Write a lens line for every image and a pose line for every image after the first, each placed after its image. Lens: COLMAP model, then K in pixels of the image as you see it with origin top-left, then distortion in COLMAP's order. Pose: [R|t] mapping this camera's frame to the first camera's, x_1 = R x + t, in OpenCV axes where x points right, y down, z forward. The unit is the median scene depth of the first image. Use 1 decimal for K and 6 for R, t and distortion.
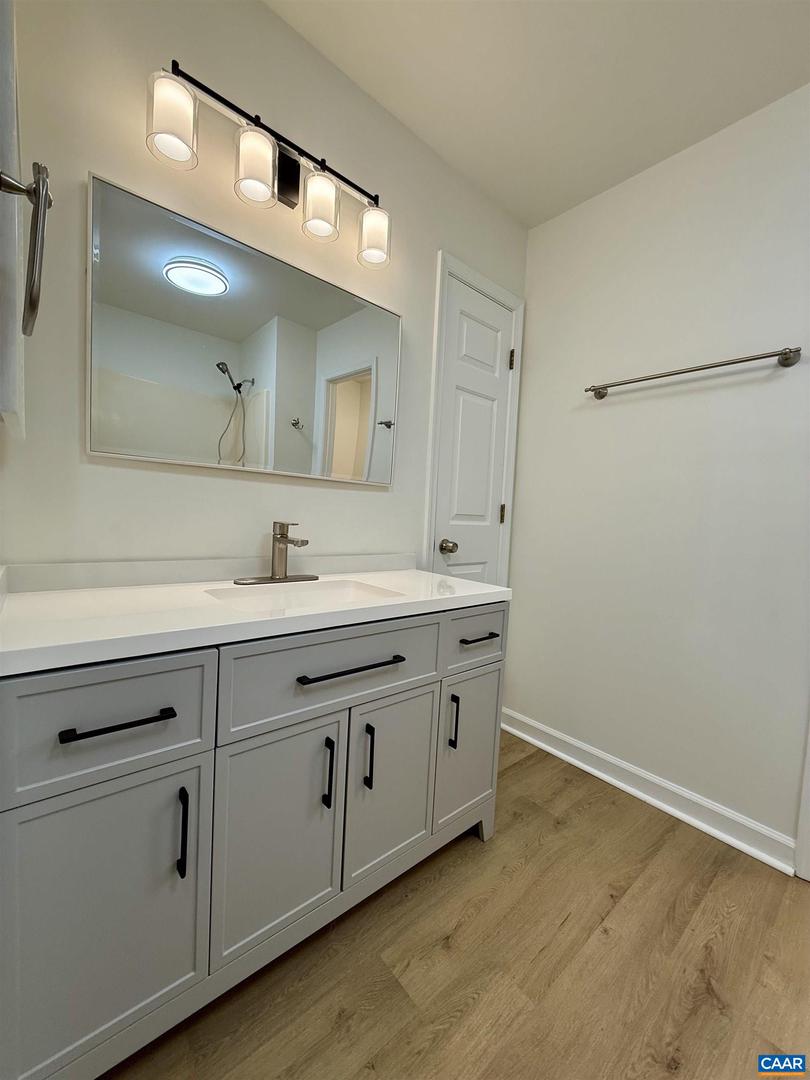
lens RADIAL K [[430.9, 0, 403.8], [0, 430.9, 540.8], [0, 0, 1]] dist [0.003077, -0.000091]
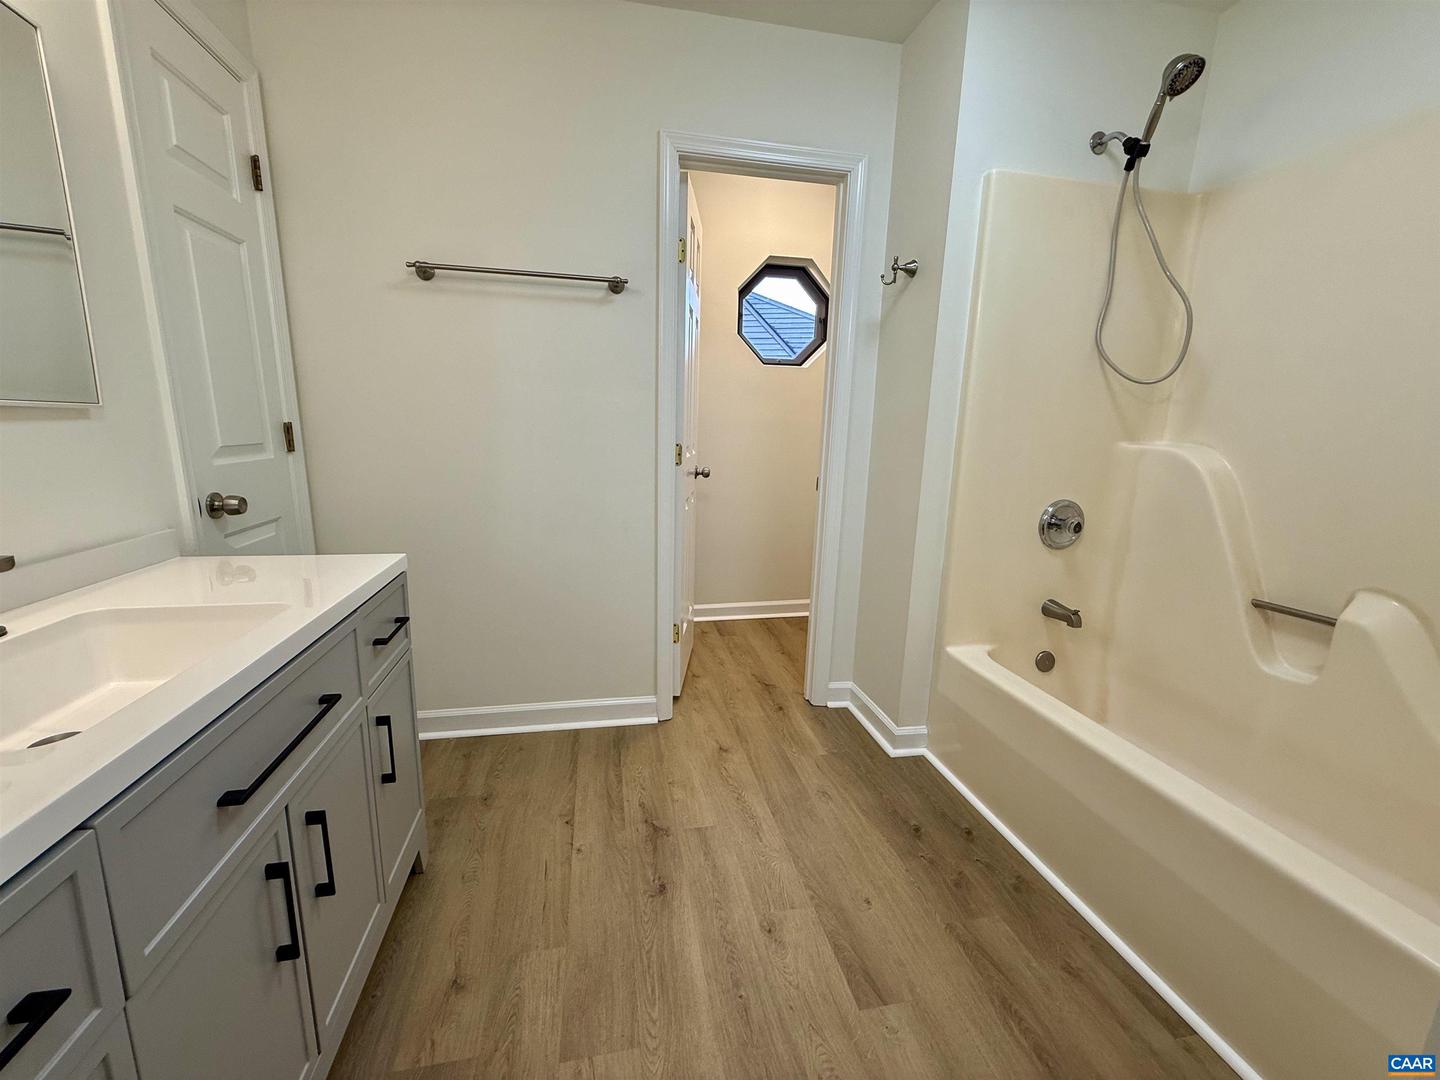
lens RADIAL K [[574.5, 0, 719.5], [0, 574.5, 536.1], [0, 0, 1]] dist [0.003077, -0.000091]
pose [[0.485272, -0.204425, 0.850130, -0.335660], [0.052122, 0.977319, 0.205257, -0.097656], [-0.872808, -0.055295, 0.484921, 0.051562]]
